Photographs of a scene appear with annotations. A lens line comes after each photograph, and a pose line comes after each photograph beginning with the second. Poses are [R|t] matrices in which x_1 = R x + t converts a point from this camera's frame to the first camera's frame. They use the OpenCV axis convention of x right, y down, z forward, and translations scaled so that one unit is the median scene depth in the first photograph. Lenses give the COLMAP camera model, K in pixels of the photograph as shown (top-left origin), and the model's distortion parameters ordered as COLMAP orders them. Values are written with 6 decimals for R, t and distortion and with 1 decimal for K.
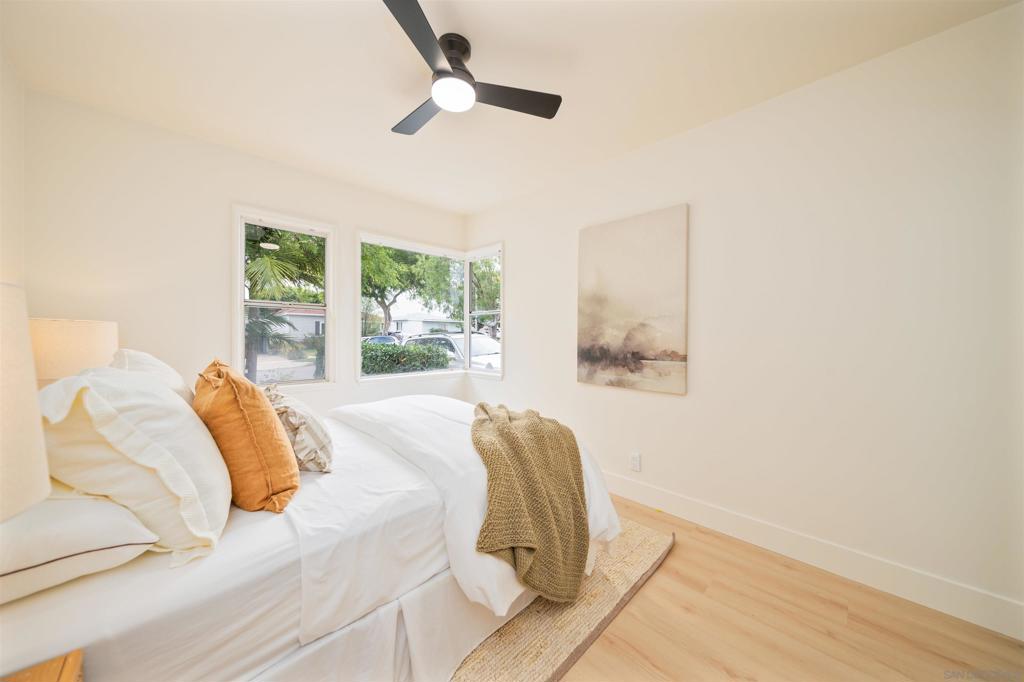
lens RADIAL K [[351.9, 0, 505.9], [0, 351.9, 340.3], [0, 0, 1]] dist [-0.000486, -0.000042]
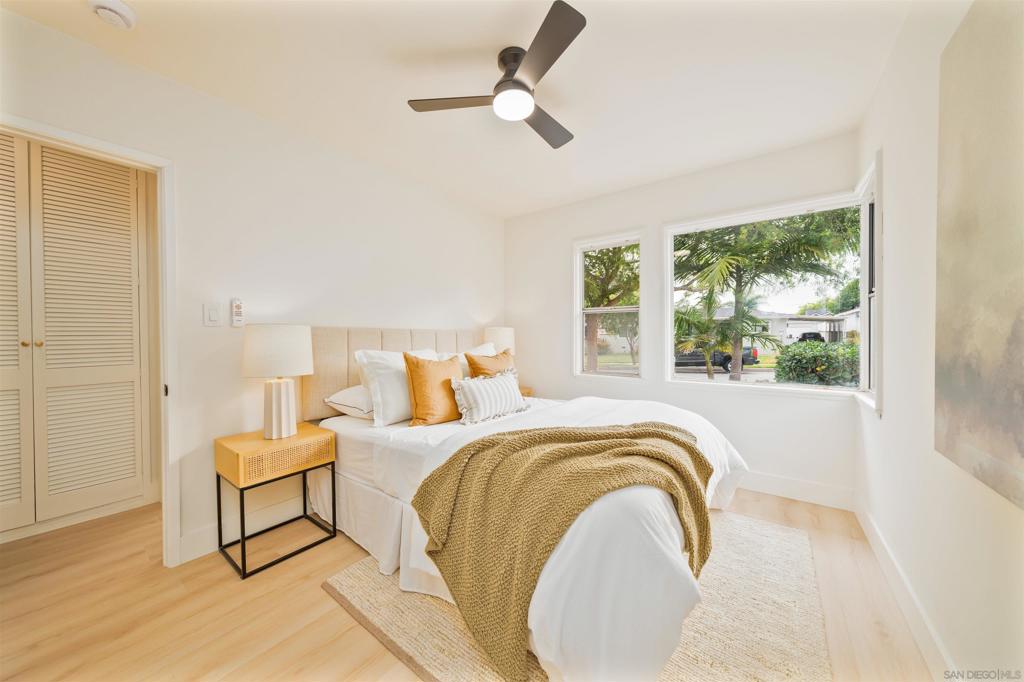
lens RADIAL K [[351.9, 0, 505.5], [0, 351.9, 338.0], [0, 0, 1]] dist [-0.000486, -0.000042]
pose [[0.144025, 0.005730, -0.989557, 0.572049], [-0.003374, 0.999980, 0.005300, -0.005404], [0.989568, 0.002575, 0.144042, 0.530925]]
